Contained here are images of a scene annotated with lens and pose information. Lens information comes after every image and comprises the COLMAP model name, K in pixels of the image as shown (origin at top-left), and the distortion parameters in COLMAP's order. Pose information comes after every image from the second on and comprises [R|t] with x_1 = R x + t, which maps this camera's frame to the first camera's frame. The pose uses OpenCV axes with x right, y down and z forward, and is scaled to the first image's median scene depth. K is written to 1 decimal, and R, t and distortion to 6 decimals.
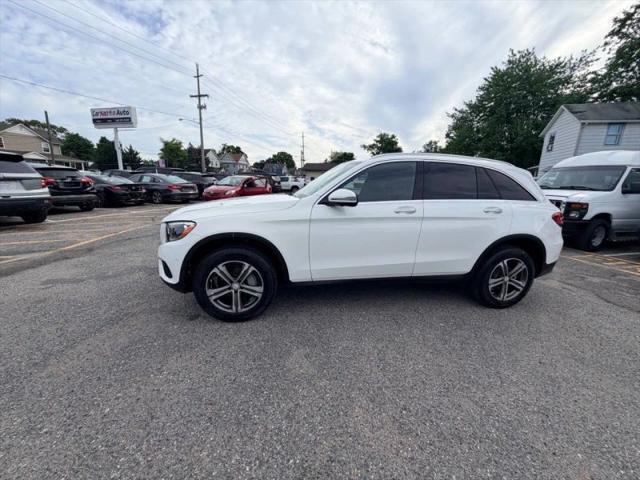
lens RADIAL K [[254.5, 0, 318.9], [0, 254.5, 240.1], [0, 0, 1]] dist [-0.000198, 0.000055]
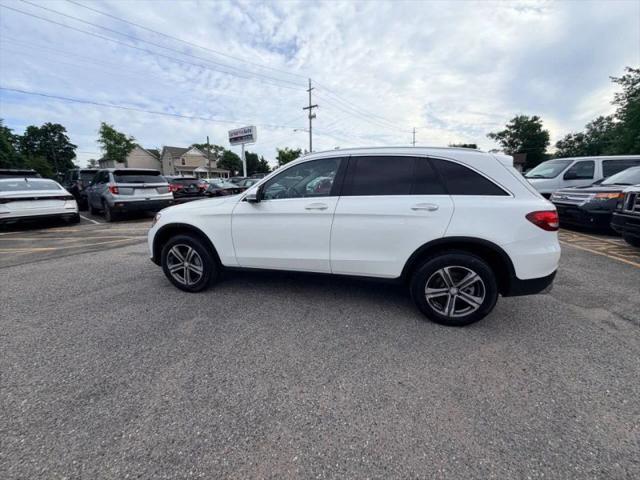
lens RADIAL K [[254.5, 0, 318.5], [0, 254.5, 238.8], [0, 0, 1]] dist [-0.000198, 0.000055]
pose [[0.910393, 0.052983, -0.410339, 0.319444], [-0.054904, 0.998466, 0.007111, 0.001396], [0.410086, 0.016055, 0.911906, 0.031816]]
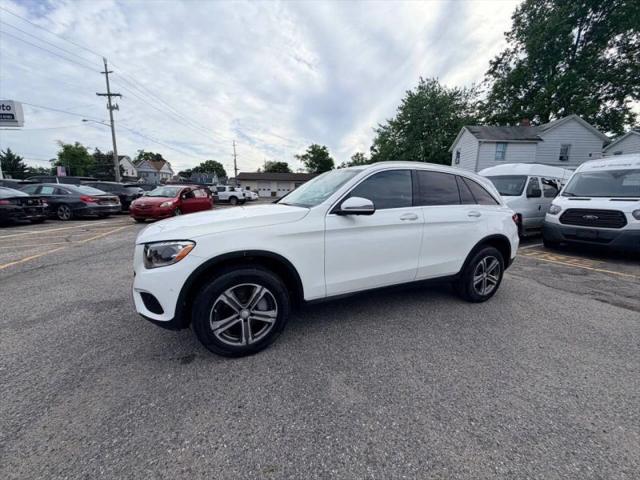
lens RADIAL K [[254.5, 0, 319.1], [0, 254.5, 240.3], [0, 0, 1]] dist [-0.000198, 0.000055]
pose [[0.967967, -0.058719, 0.244116, -0.108884], [0.067013, 0.997418, -0.025802, -0.009267], [-0.241970, 0.041334, 0.969403, 0.043074]]
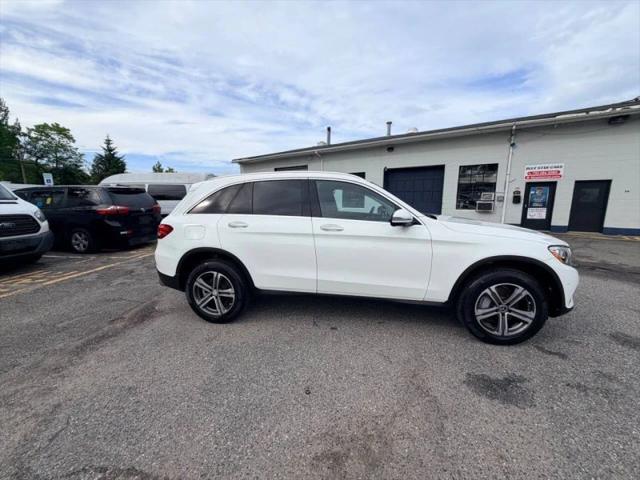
lens RADIAL K [[254.5, 0, 319.6], [0, 254.5, 241.0], [0, 0, 1]] dist [-0.000198, 0.000055]
pose [[-0.941058, -0.085489, 0.327263, -0.053937], [0.040540, 0.932052, 0.360050, -0.249831], [-0.335807, 0.352095, -0.873649, 1.103519]]
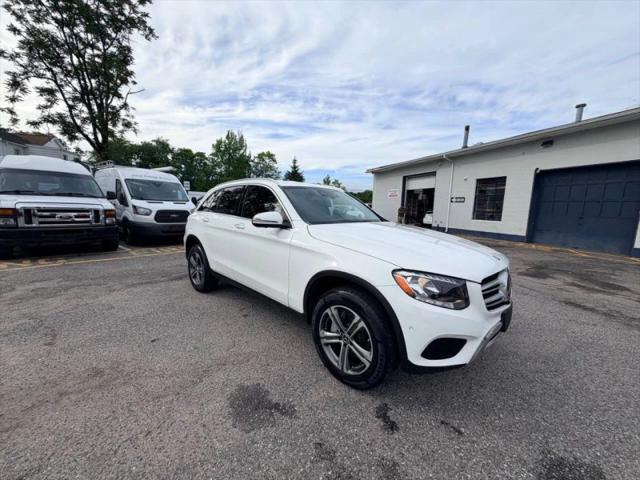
lens RADIAL K [[254.5, 0, 319.8], [0, 254.5, 242.4], [0, 0, 1]] dist [-0.000198, 0.000055]
pose [[-0.579588, -0.162654, 0.798512, -0.428389], [0.122404, 0.951385, 0.282638, -0.205143], [-0.805664, 0.261554, -0.531502, 0.857344]]
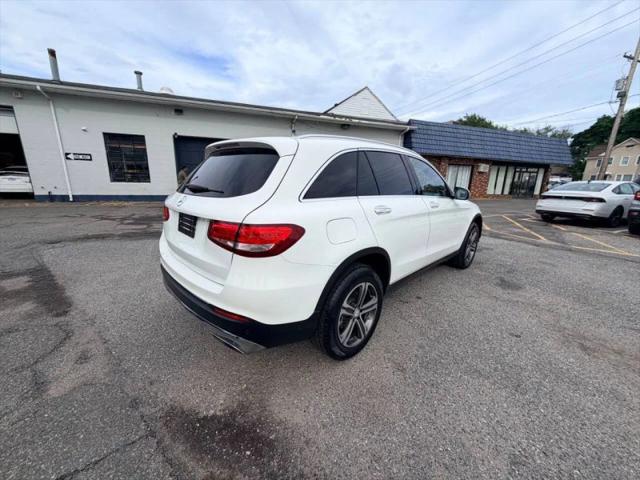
lens RADIAL K [[254.5, 0, 319.1], [0, 254.5, 239.2], [0, 0, 1]] dist [-0.000198, 0.000055]
pose [[-0.816069, 0.082426, -0.572046, 0.512225], [-0.171825, 0.910424, 0.376304, -0.194580], [0.551822, 0.405382, -0.728806, 0.955331]]
